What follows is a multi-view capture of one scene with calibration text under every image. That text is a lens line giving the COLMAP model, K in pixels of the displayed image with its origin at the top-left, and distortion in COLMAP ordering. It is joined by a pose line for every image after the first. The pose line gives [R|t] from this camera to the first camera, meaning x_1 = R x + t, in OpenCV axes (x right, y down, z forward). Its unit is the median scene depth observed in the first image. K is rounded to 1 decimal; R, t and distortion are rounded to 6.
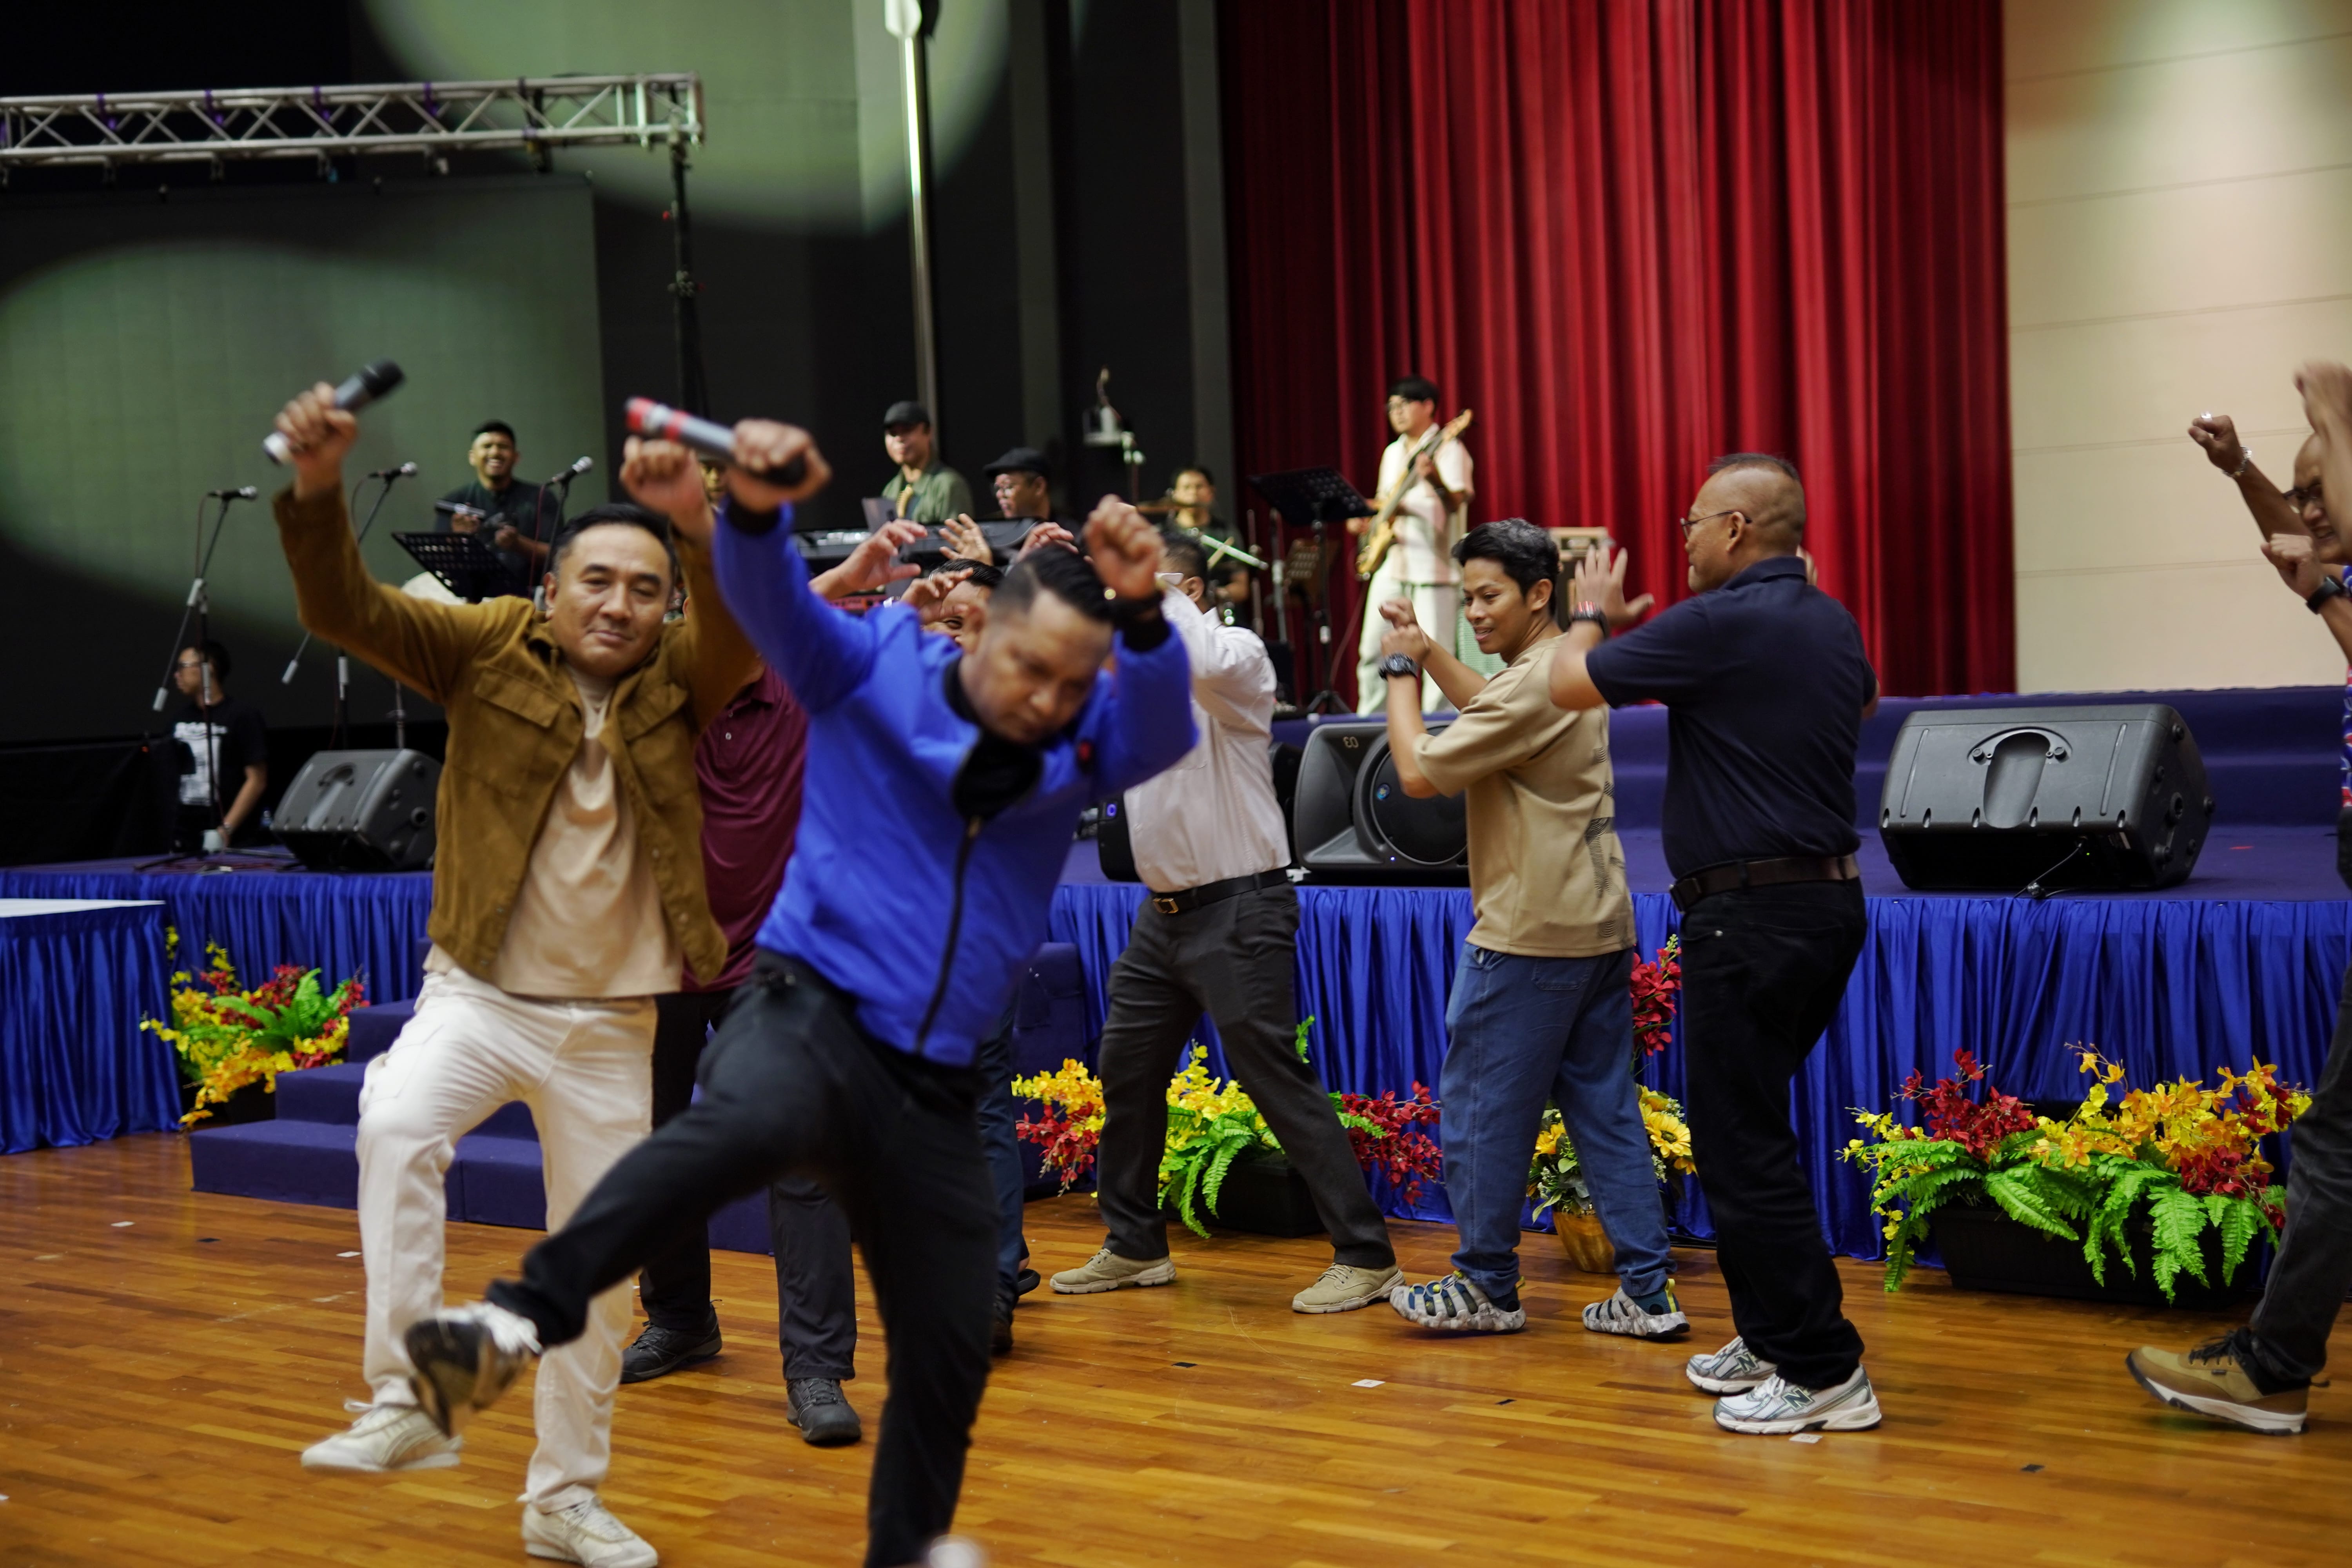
lens RADIAL K [[3337.9, 0, 1170.8], [0, 3337.9, 791.0], [0, 0, 1]] dist [0.011222, 0.000000]
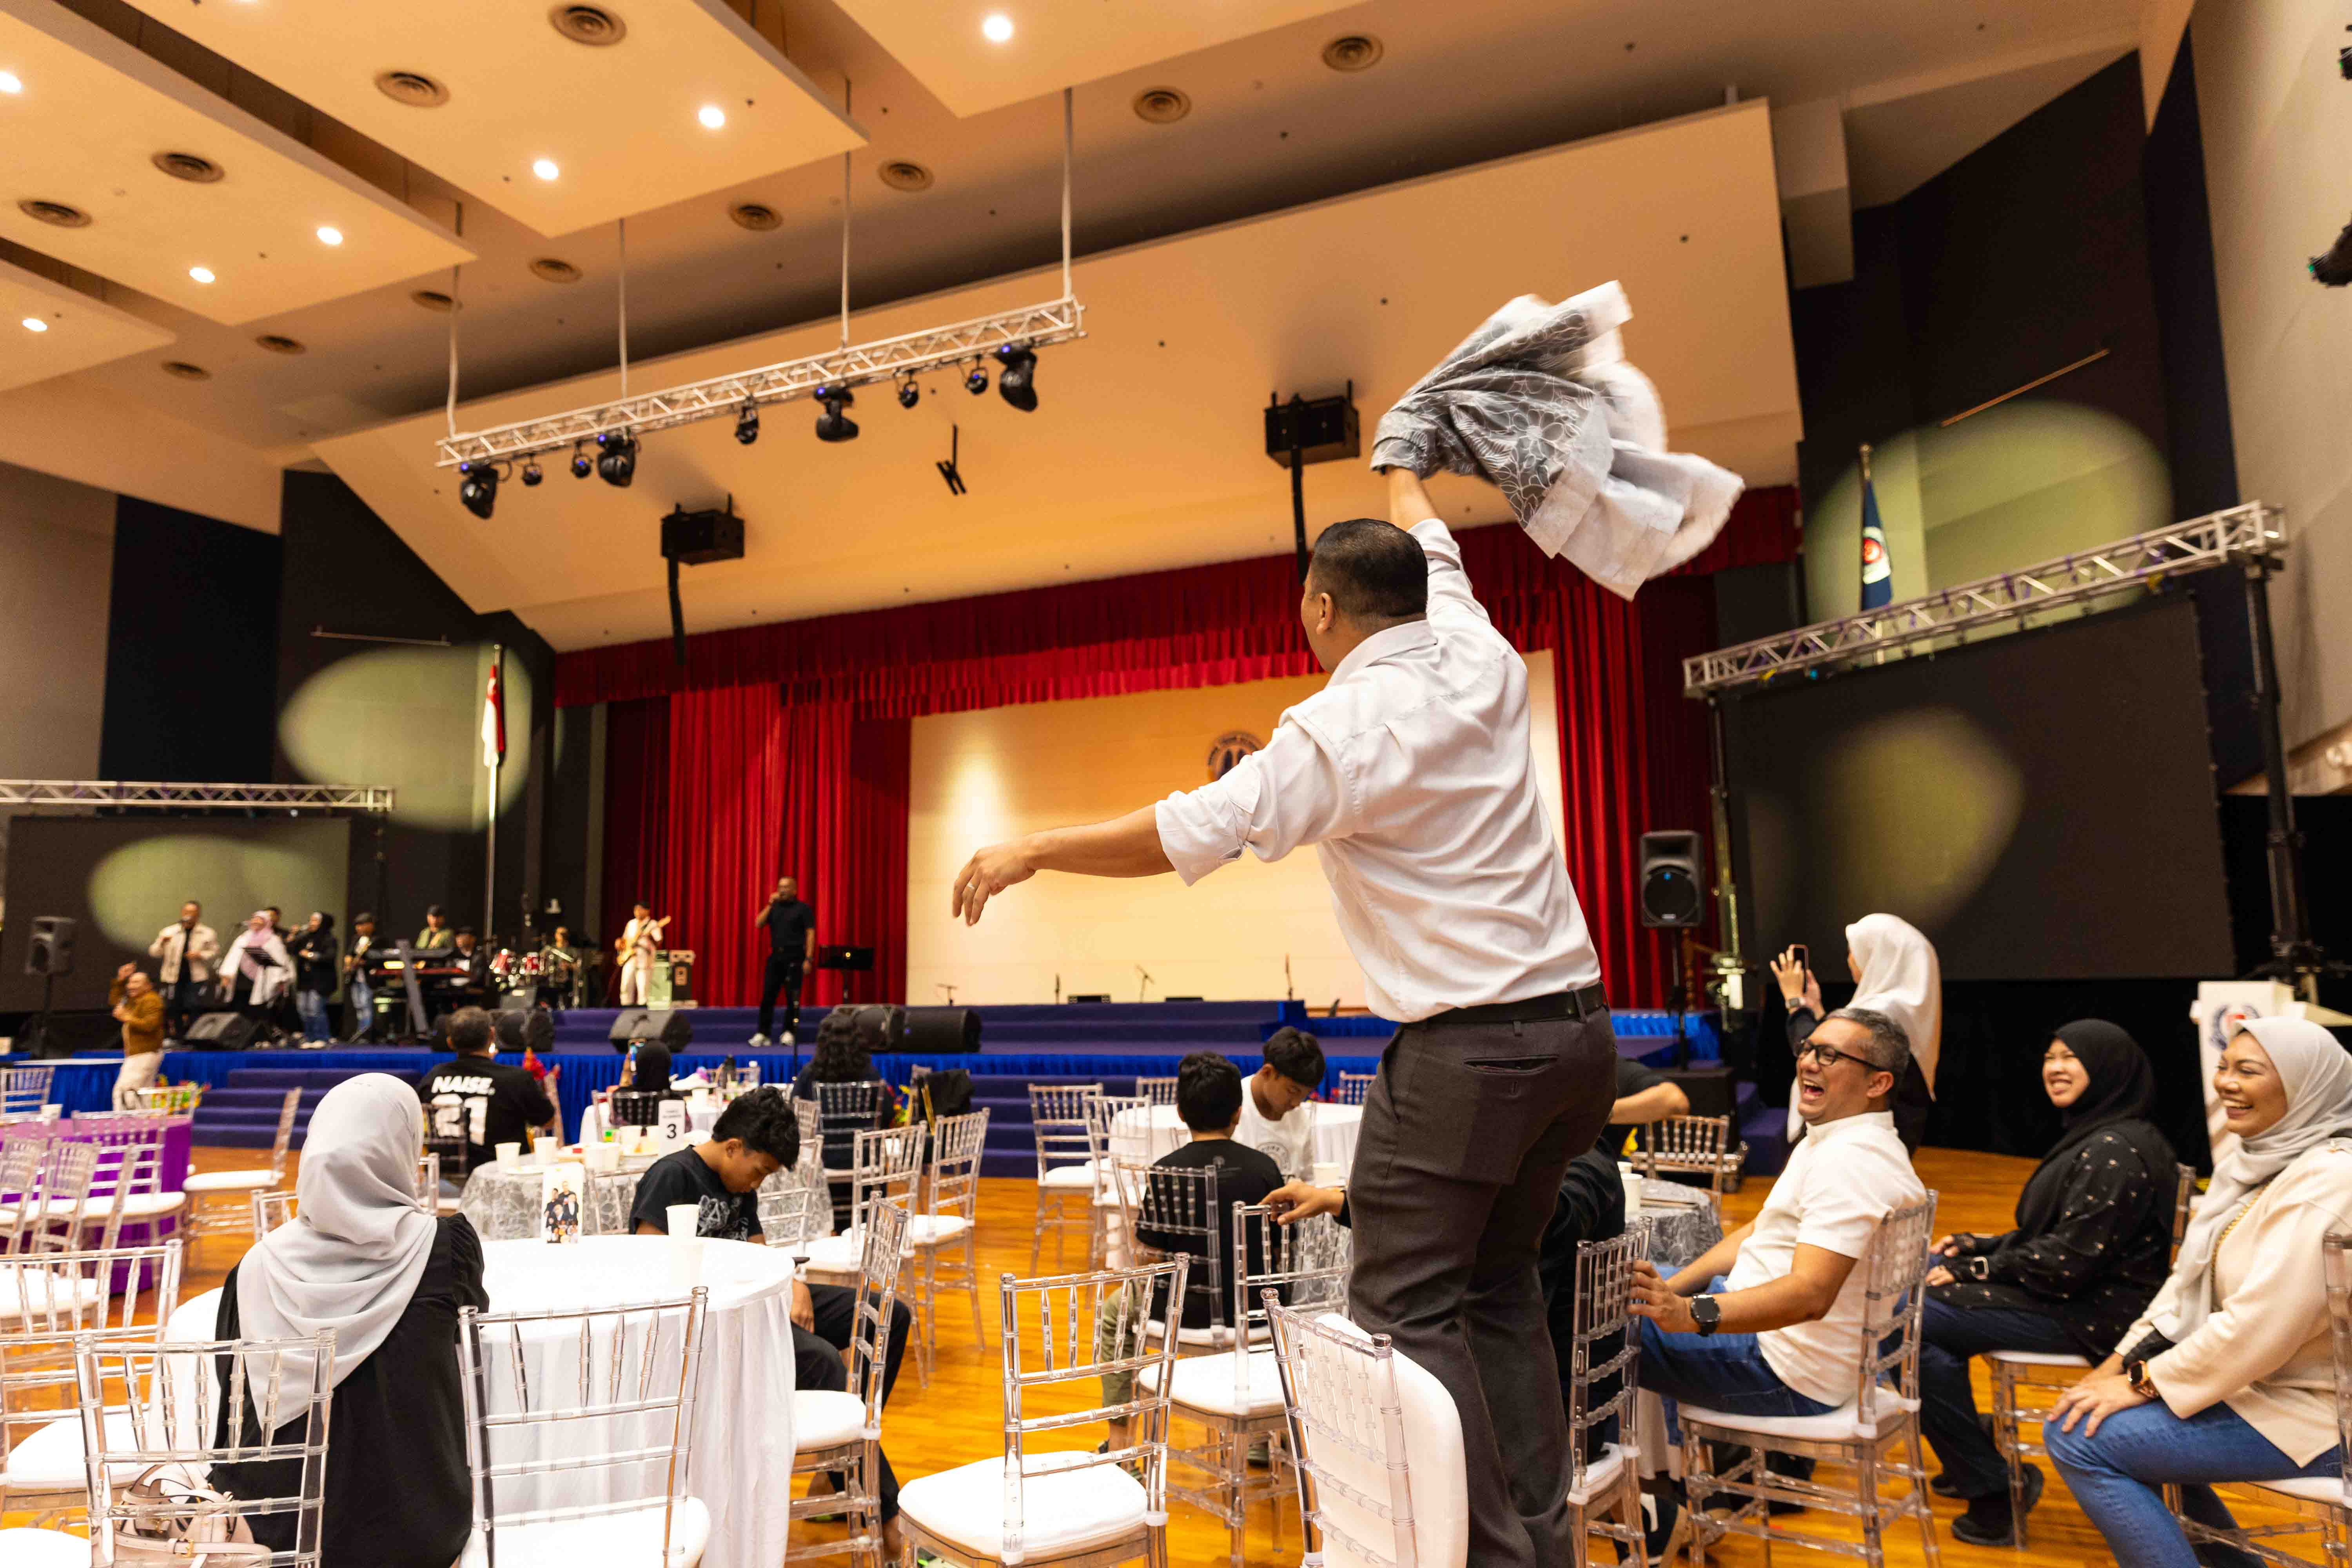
lens RADIAL K [[1572.5, 0, 1170.6], [0, 1572.5, 792.3], [0, 0, 1]] dist [0.010108, 0.001414]
pose [[0.968429, 0.057991, 0.242450, 0.401976], [-0.017270, 0.985837, -0.166817, 0.024083], [-0.248690, 0.157364, 0.955714, -1.089482]]
